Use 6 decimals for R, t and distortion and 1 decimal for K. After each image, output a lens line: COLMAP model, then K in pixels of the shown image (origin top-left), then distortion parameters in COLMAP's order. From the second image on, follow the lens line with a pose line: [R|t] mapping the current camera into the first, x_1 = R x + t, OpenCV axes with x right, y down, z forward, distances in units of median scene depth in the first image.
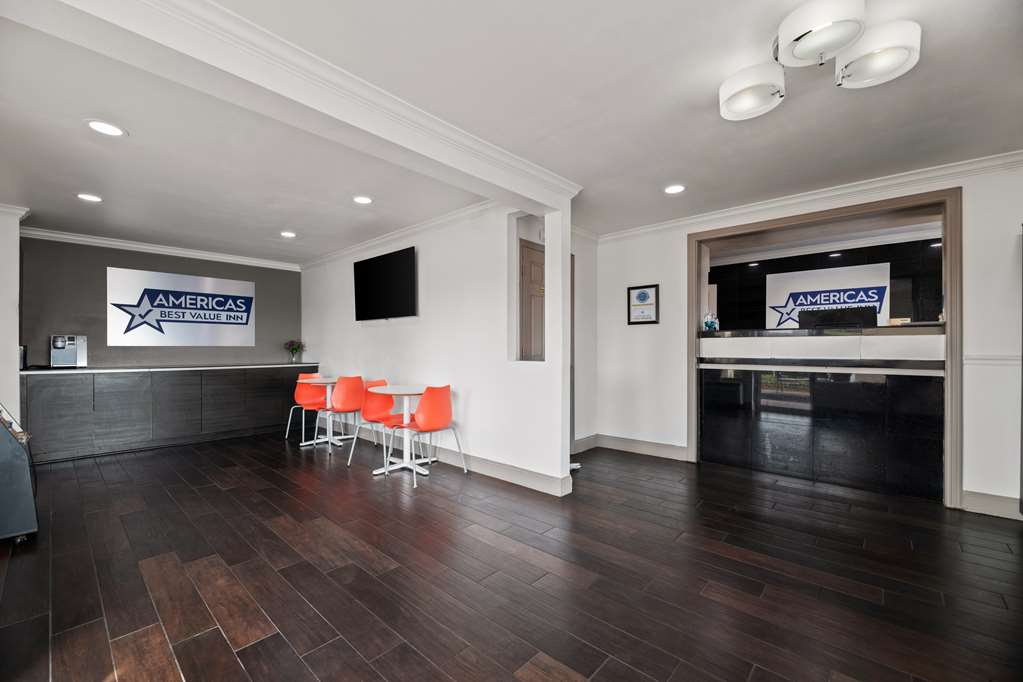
lens RADIAL K [[412.4, 0, 520.5], [0, 412.4, 350.0], [0, 0, 1]] dist [-0.006082, -0.002128]
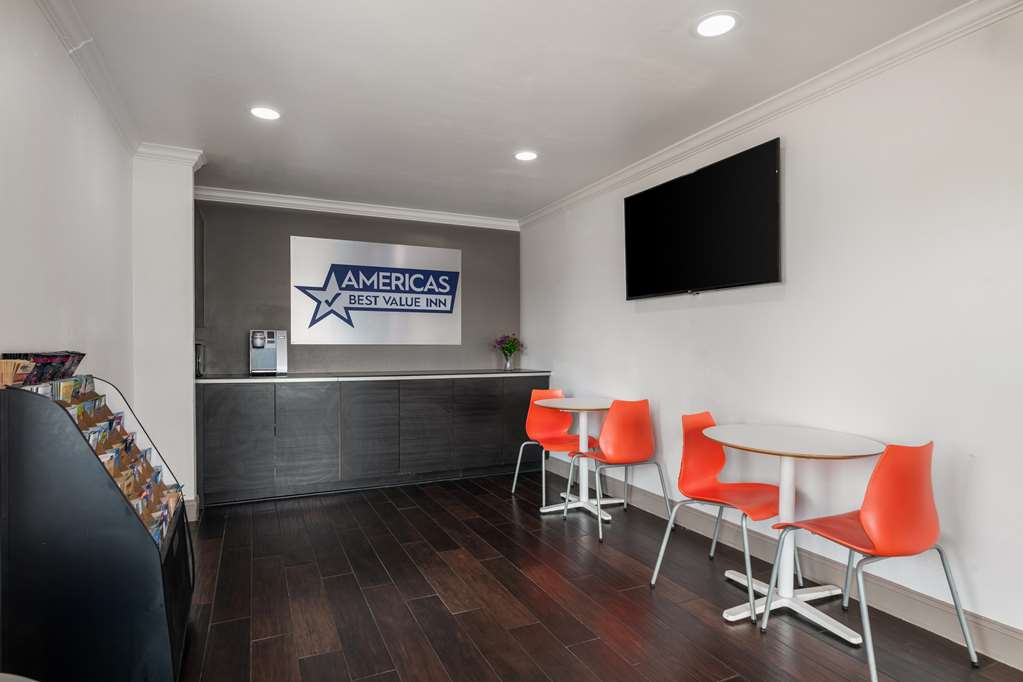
lens RADIAL K [[545.3, 0, 507.9], [0, 545.3, 344.2], [0, 0, 1]] dist [0.001024, -0.001558]
pose [[0.926742, -0.001381, -0.375695, -0.265758], [-0.003623, 0.999914, -0.012612, -0.000164], [0.375680, 0.013049, 0.926657, 0.228928]]
